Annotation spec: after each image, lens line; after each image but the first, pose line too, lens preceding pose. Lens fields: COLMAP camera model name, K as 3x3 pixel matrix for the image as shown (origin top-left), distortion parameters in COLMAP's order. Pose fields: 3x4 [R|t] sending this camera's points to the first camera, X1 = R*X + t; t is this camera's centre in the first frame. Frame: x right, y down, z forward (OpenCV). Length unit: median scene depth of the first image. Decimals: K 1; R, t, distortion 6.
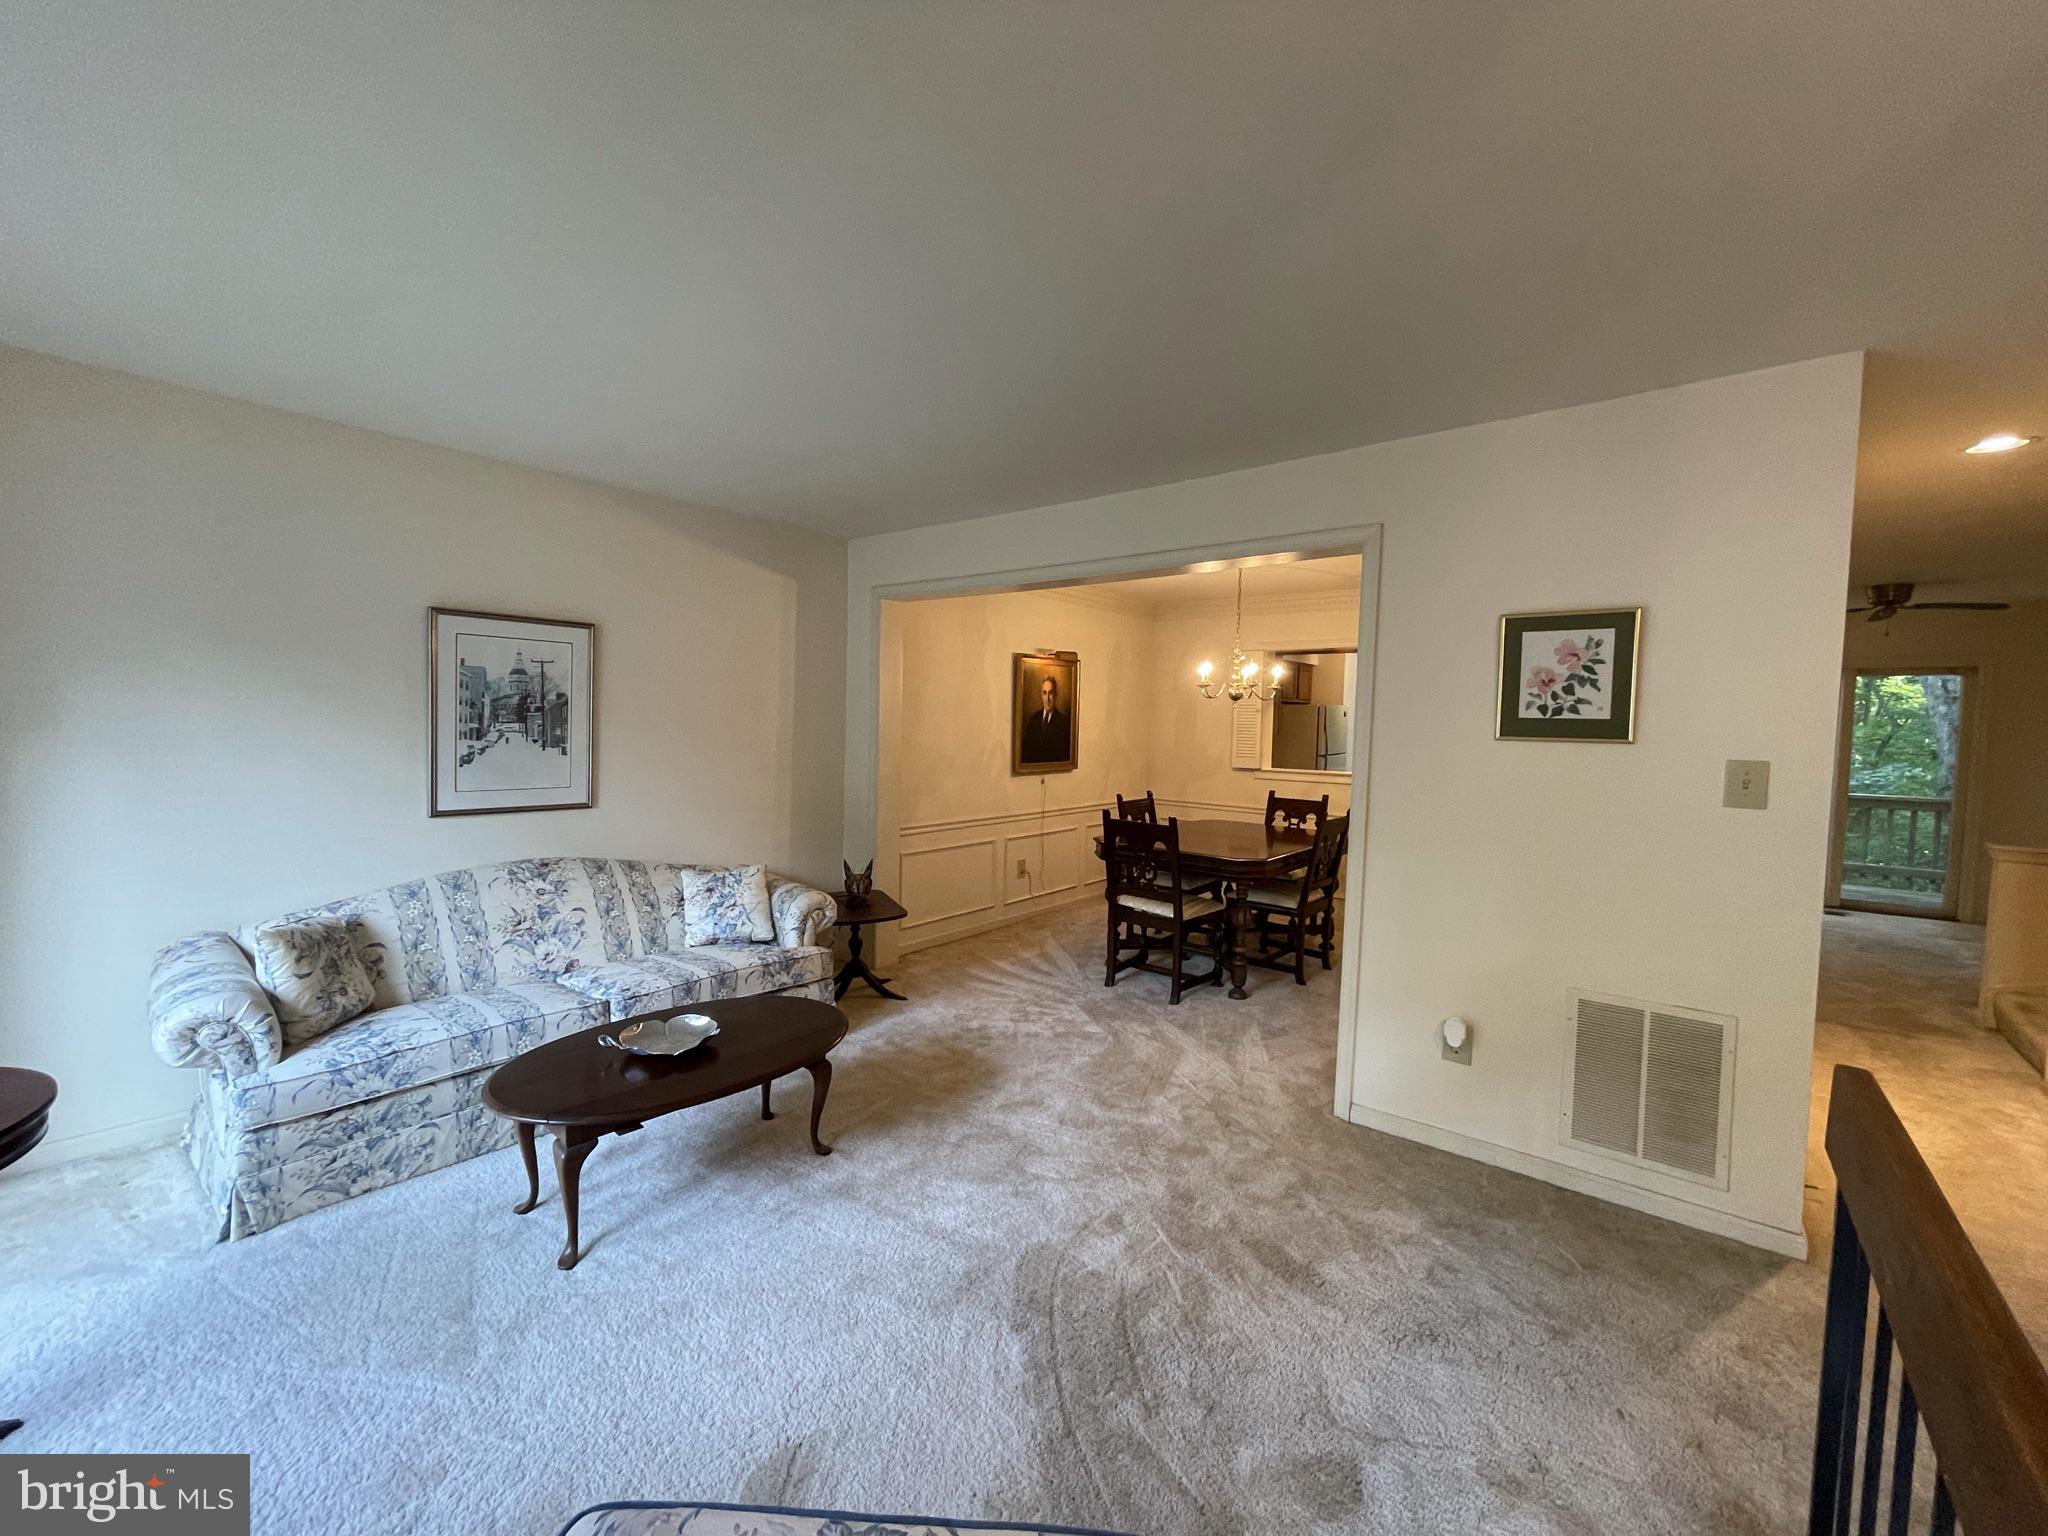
lens RADIAL K [[829.2, 0, 1013.3], [0, 829.2, 762.9], [0, 0, 1]] dist [-0.002210, 0.000538]
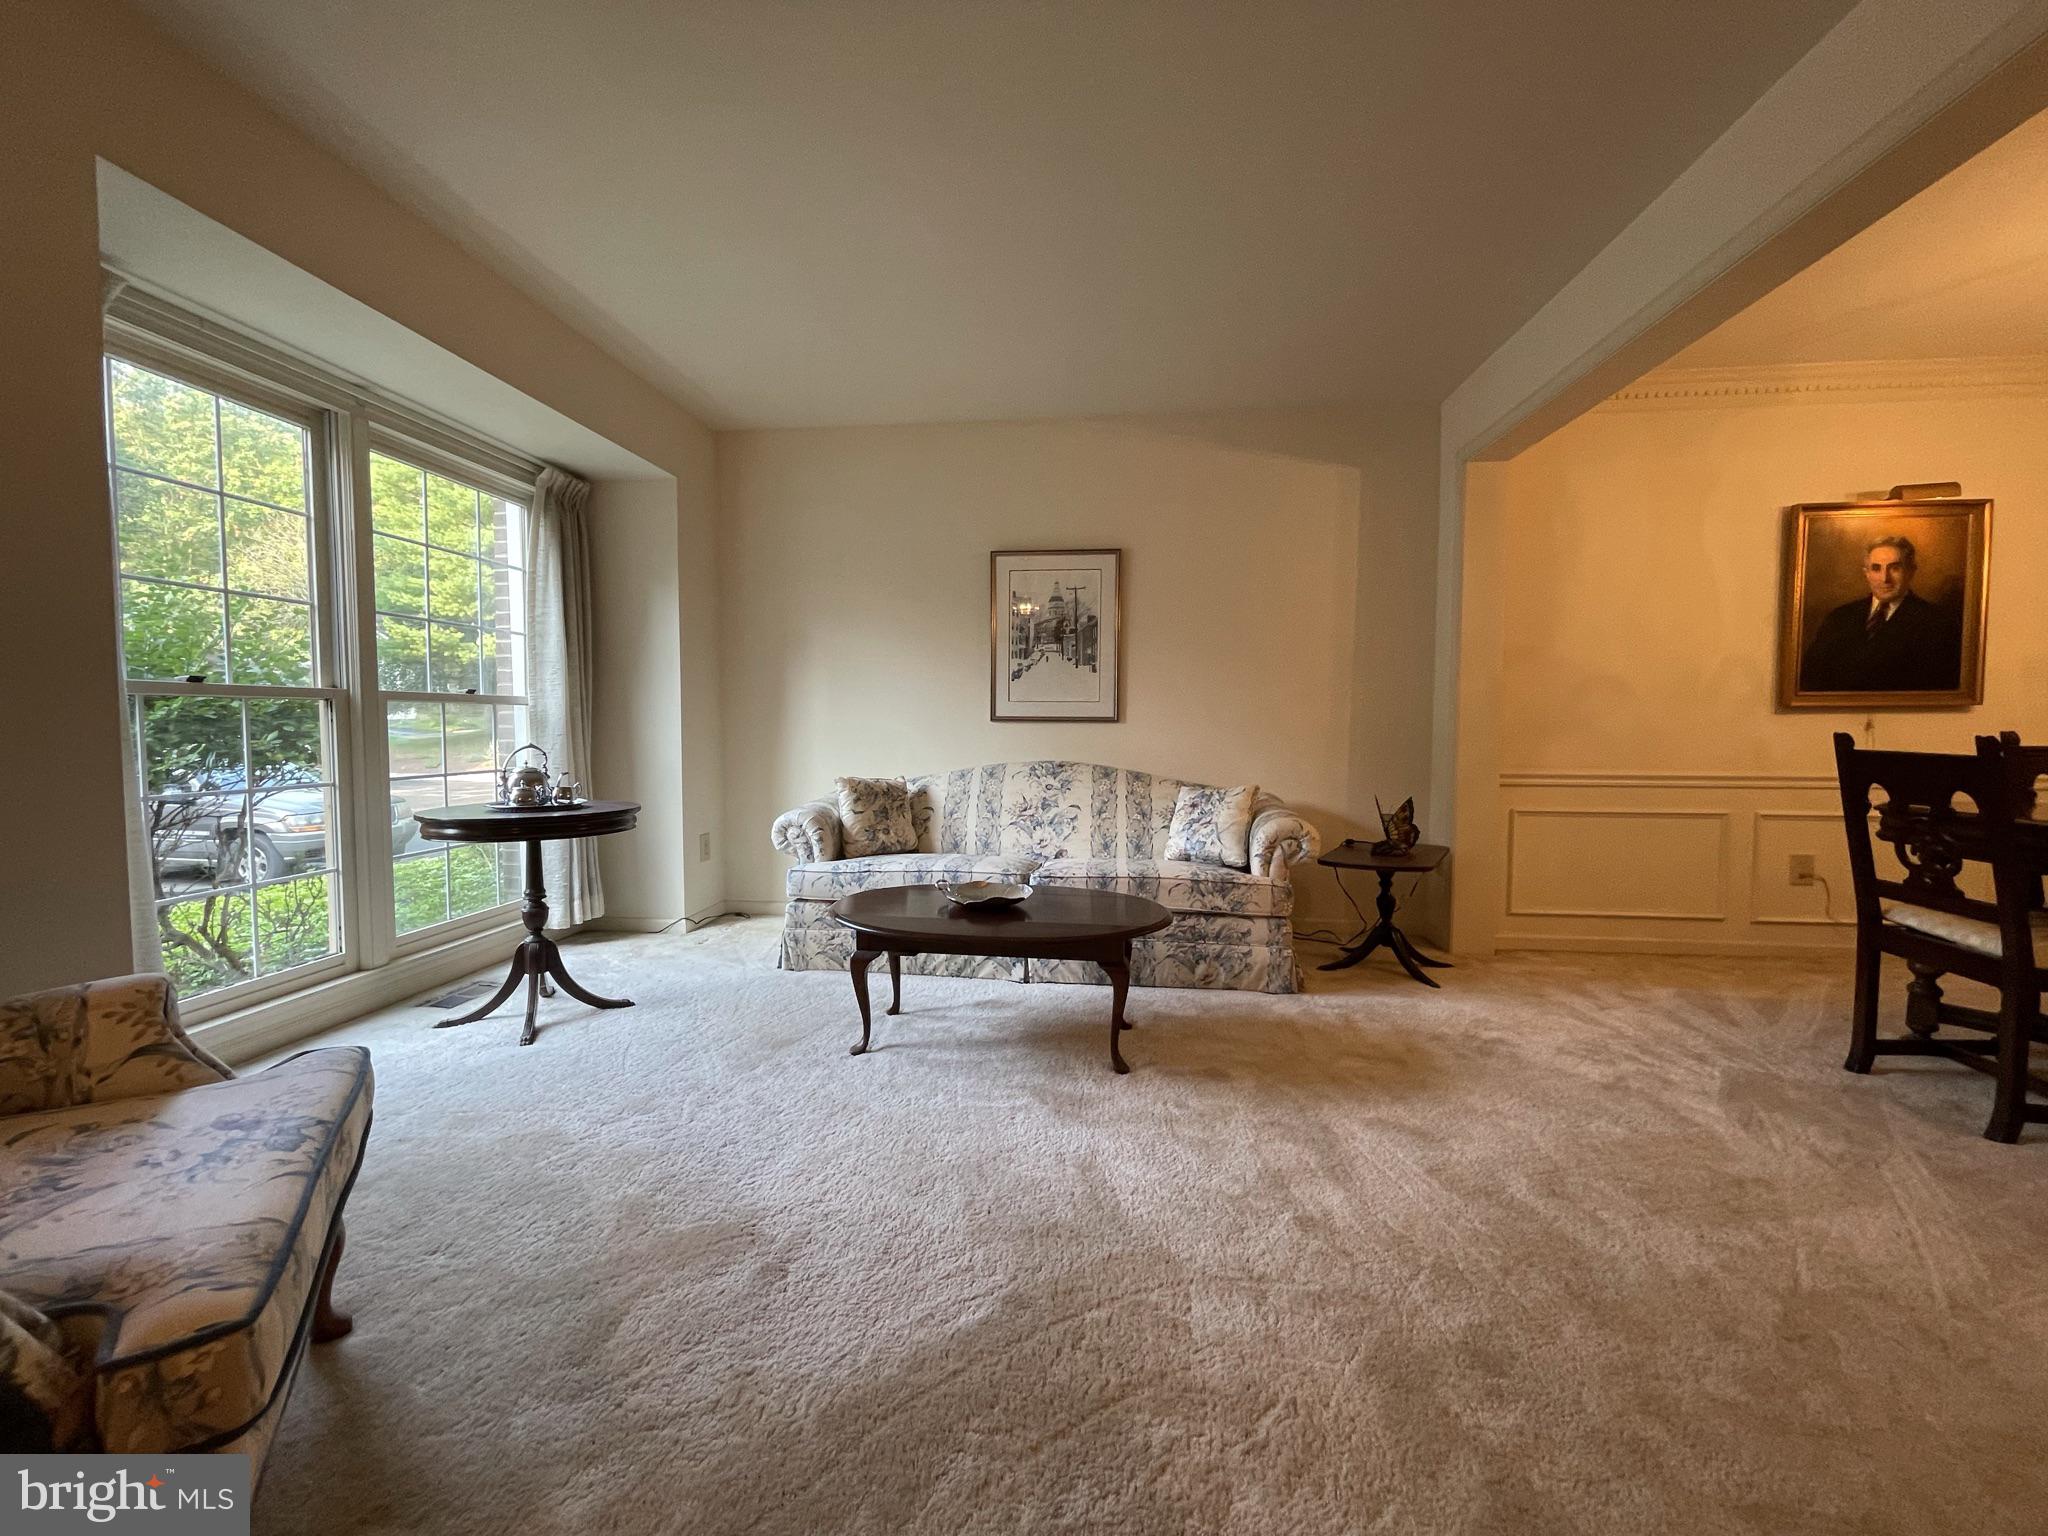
lens RADIAL K [[829.2, 0, 1013.4], [0, 829.2, 761.3], [0, 0, 1]] dist [-0.002210, 0.000538]
pose [[0.536870, 0.018537, -0.843461, 0.323933], [-0.034532, 0.999404, -0.000016, 0.110147], [0.842958, 0.029135, 0.537190, 0.315212]]
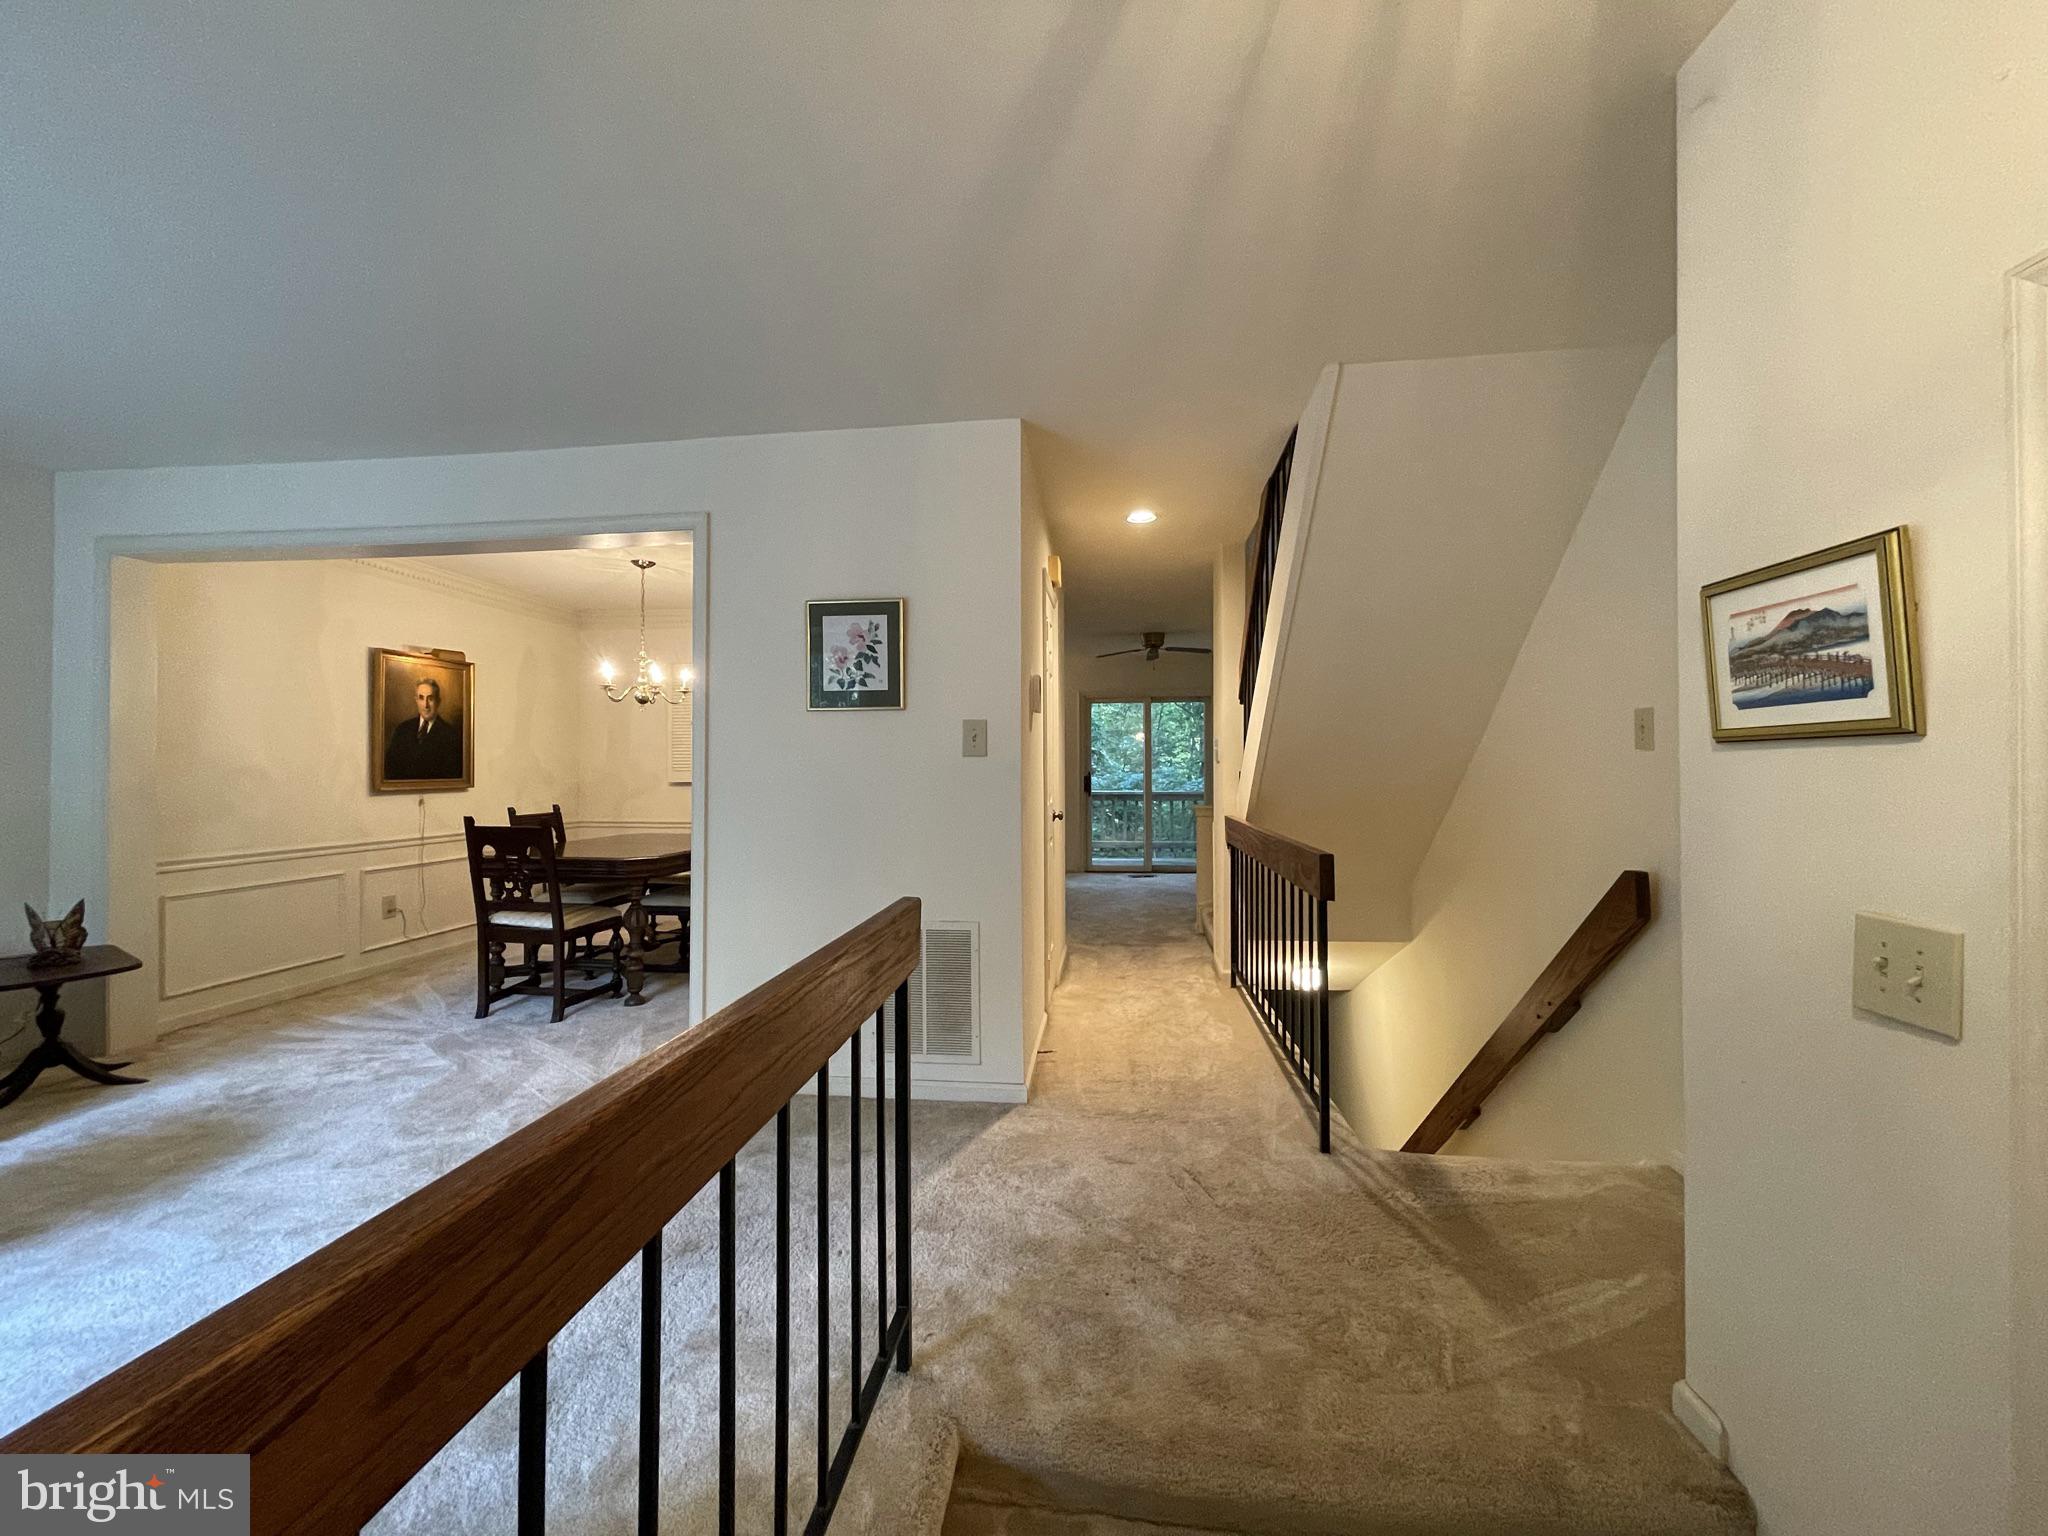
lens RADIAL K [[829.2, 0, 1019.2], [0, 829.2, 768.3], [0, 0, 1]] dist [-0.002210, 0.000538]
pose [[0.844570, -0.020825, 0.535040, 0.160682], [0.047131, 0.998256, -0.035543, 0.076036], [-0.533366, 0.055235, 0.844079, -0.074033]]
